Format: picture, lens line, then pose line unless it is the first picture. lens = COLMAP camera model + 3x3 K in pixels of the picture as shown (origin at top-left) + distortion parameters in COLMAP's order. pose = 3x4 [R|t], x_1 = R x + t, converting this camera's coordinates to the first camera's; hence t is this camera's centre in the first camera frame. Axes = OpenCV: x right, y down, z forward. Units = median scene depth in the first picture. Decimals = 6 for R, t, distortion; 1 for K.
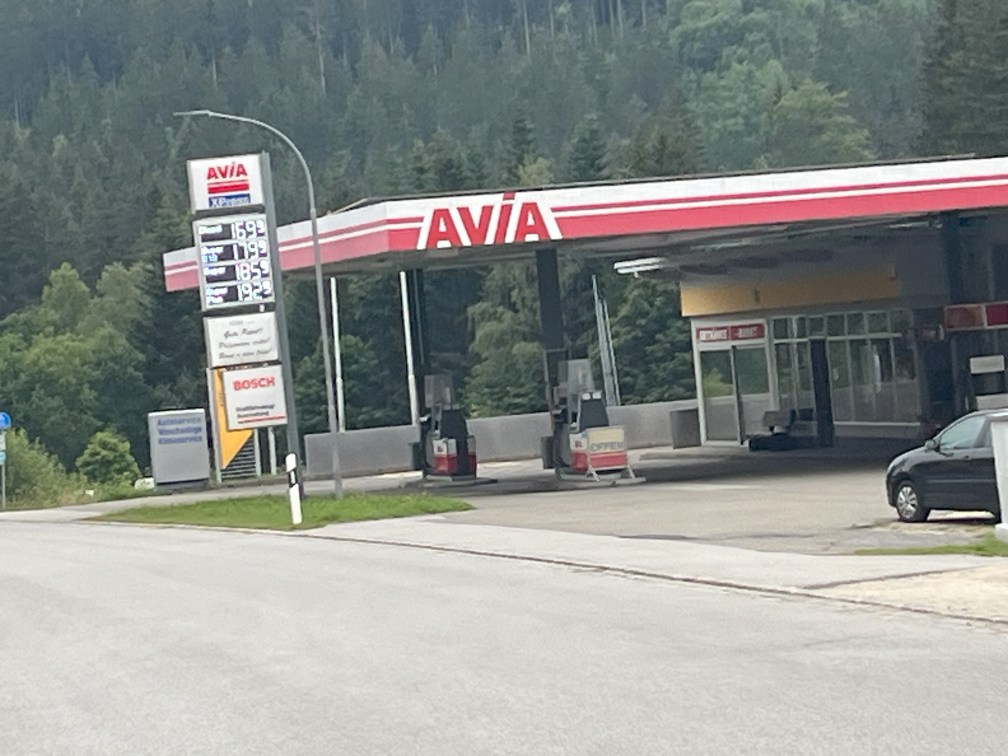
lens RADIAL K [[3783.9, 0, 504.0], [0, 3783.9, 378.0], [0, 0, 1]] dist [0.115587, 0.343262]
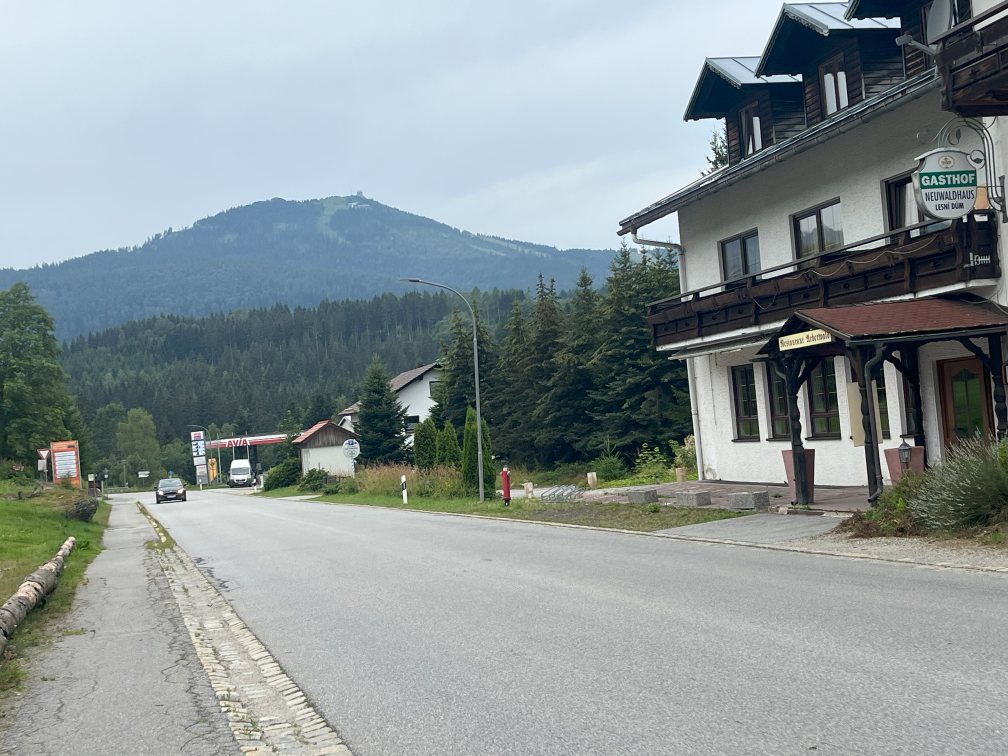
lens RADIAL K [[1421.9, 0, 504.0], [0, 1421.9, 378.0], [0, 0, 1]] dist [0.115240, -0.076239]
pose [[0.997738, 0.000881, 0.067218, 0.066857], [0.002437, 0.998783, -0.049252, -0.007195], [-0.067180, 0.049304, 0.996522, -0.339790]]
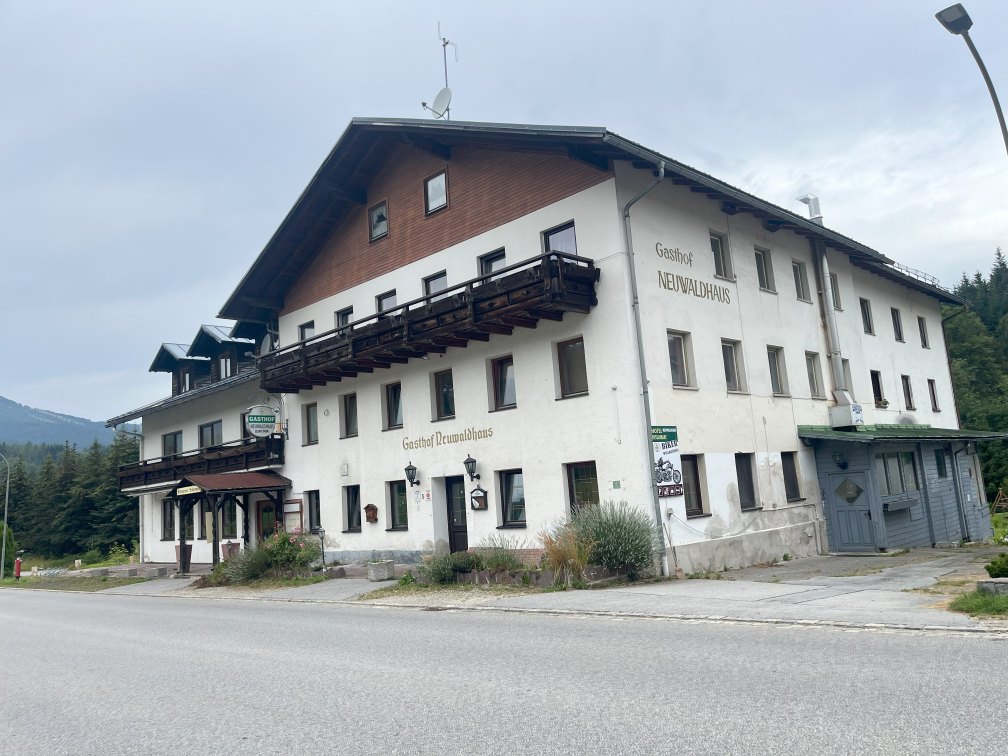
lens RADIAL K [[771.8, 0, 504.0], [0, 771.8, 378.0], [0, 0, 1]] dist [0.097980, -0.096931]
pose [[0.833466, 0.106357, 0.542239, 0.112868], [0.006842, 0.979240, -0.202588, -0.011188], [-0.552529, 0.172560, 0.815435, -0.708144]]
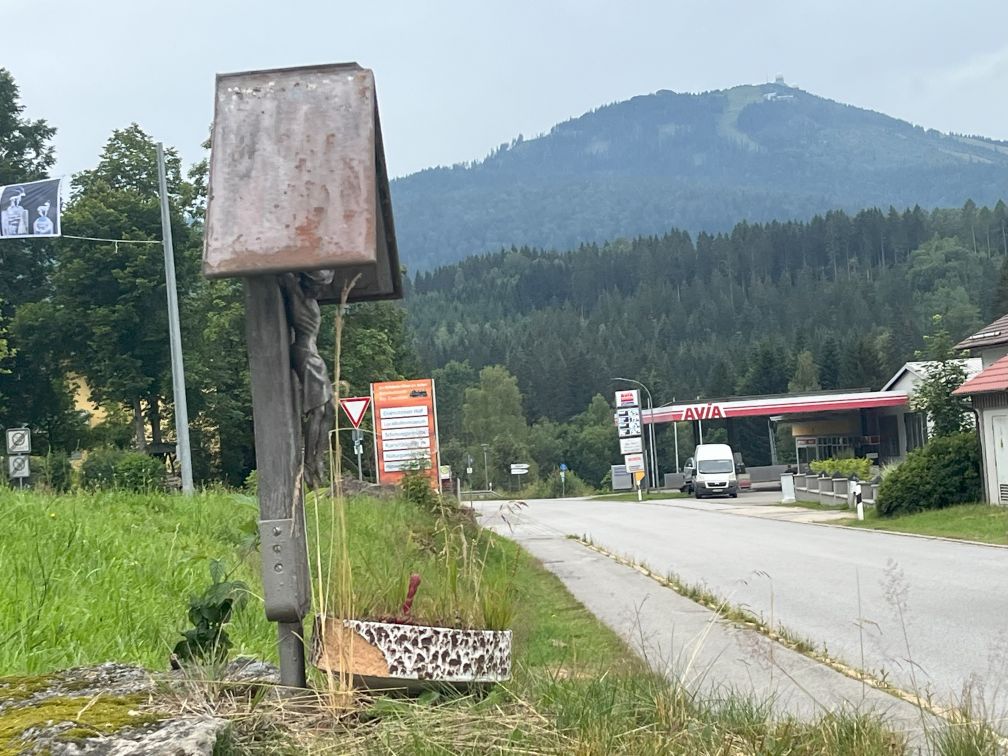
lens RADIAL K [[1967.3, 0, 504.1], [0, 1967.3, 354.0], [0, 0, 1]] dist [0.148929, 0.058559]
pose [[0.985857, 0.004530, -0.167525, 0.026931], [-0.011801, 0.999030, -0.042430, -0.003931], [0.167171, 0.043807, 0.984954, -0.176583]]
